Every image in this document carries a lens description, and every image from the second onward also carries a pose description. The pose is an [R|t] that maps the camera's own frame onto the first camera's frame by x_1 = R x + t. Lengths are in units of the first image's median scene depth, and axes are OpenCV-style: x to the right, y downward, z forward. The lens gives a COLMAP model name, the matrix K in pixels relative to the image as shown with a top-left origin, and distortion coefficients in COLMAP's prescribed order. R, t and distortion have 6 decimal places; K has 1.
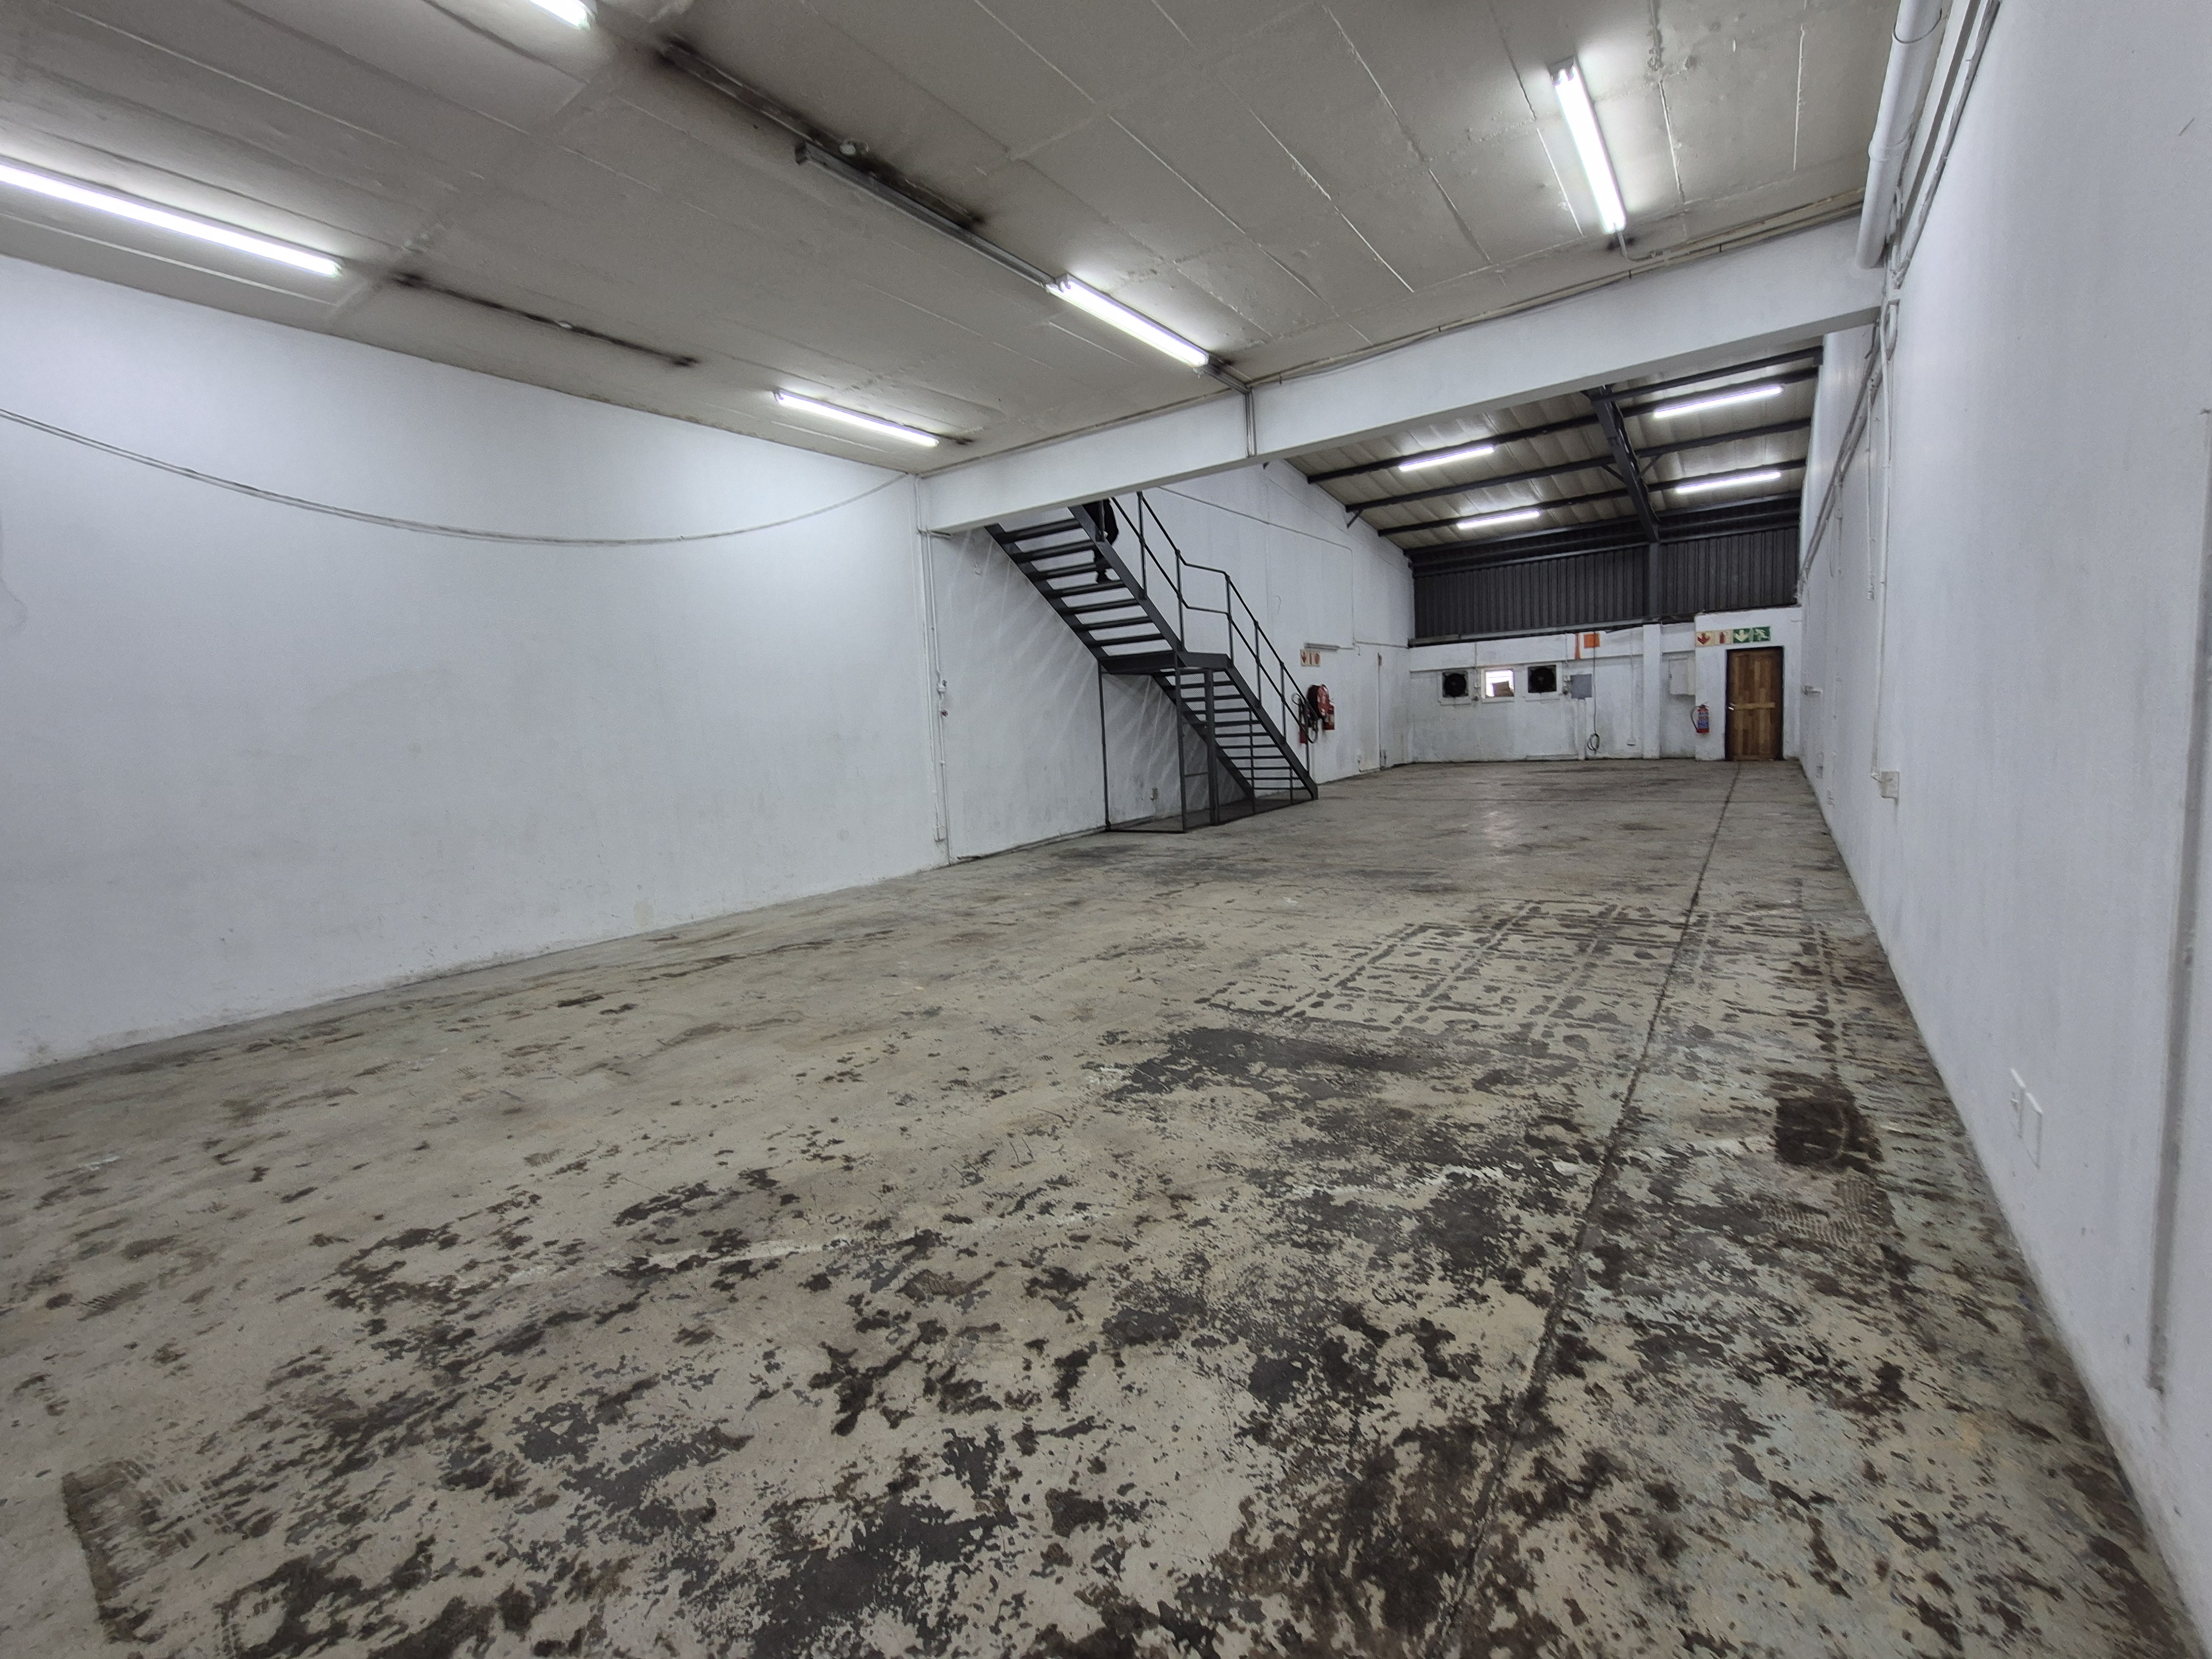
lens RADIAL K [[913.2, 0, 1122.5], [0, 913.2, 815.3], [0, 0, 1]] dist [-0.004243, 0.003806]
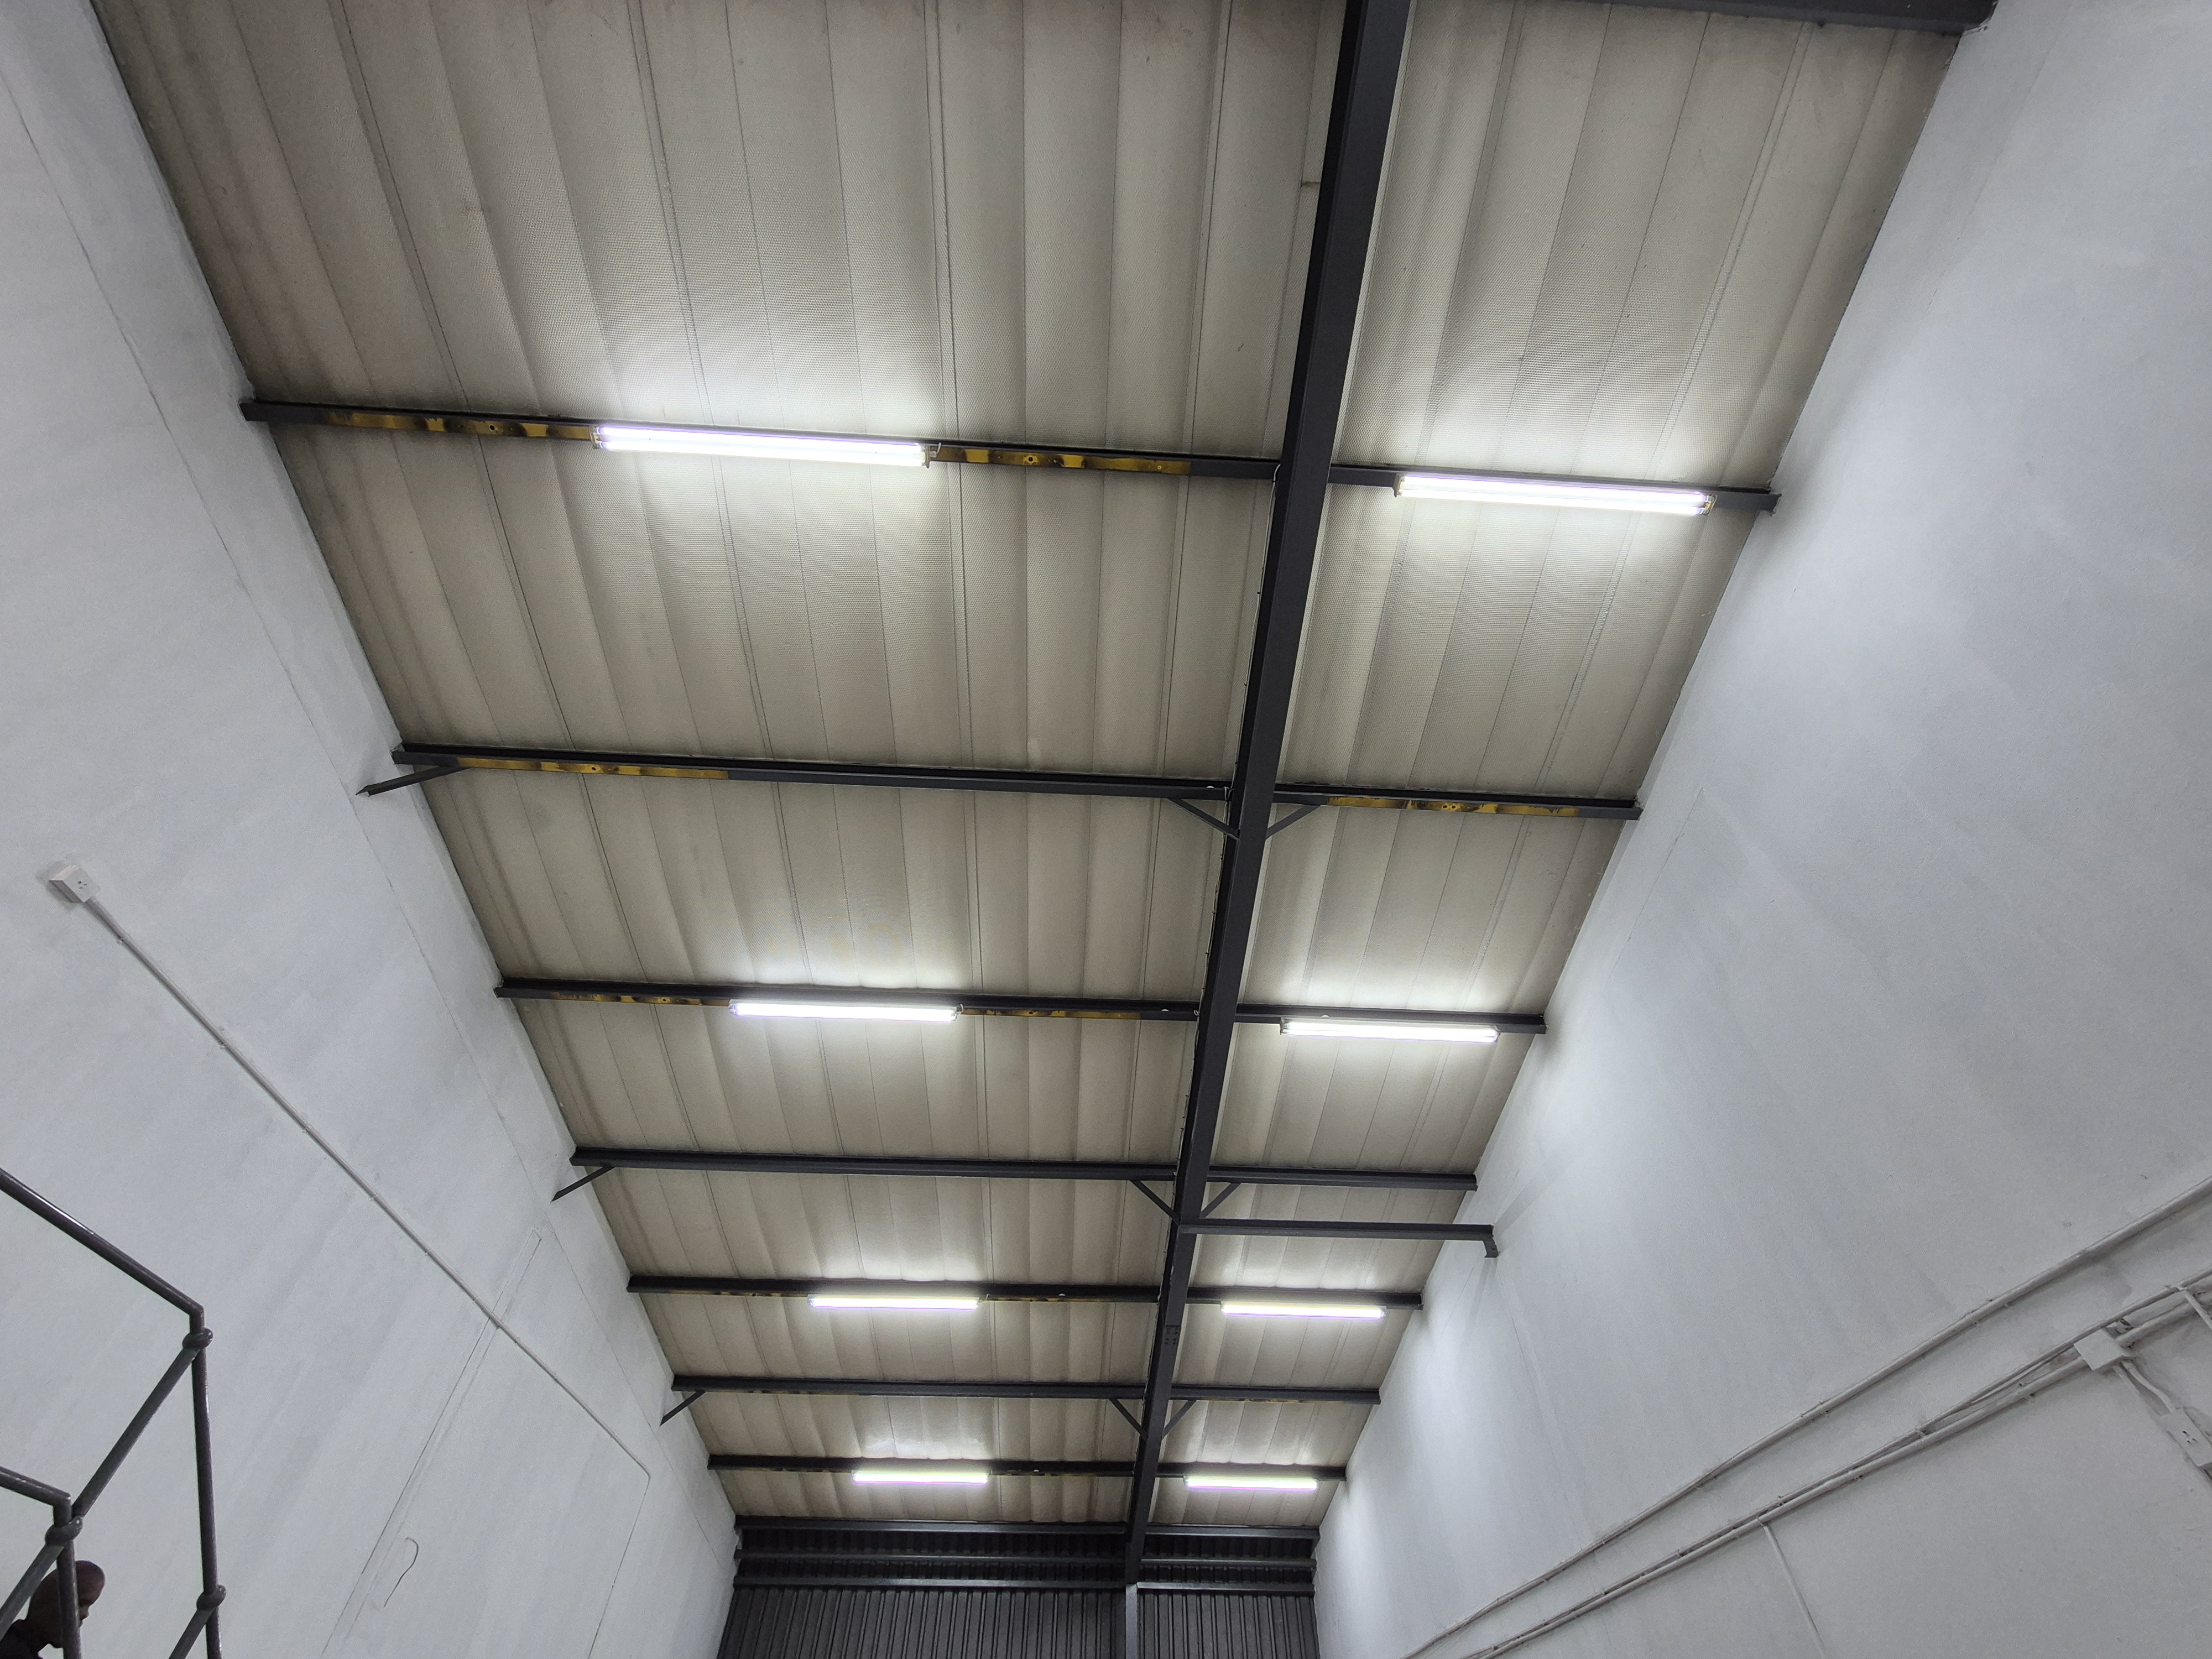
lens RADIAL K [[913.2, 0, 1115.4], [0, 913.2, 823.1], [0, 0, 1]] dist [-0.004243, 0.003806]
pose [[0.786703, 0.502508, 0.358586, 0.429569], [0.017957, 0.561991, -0.826948, -0.356281], [-0.617070, 0.657002, 0.433097, 1.828092]]
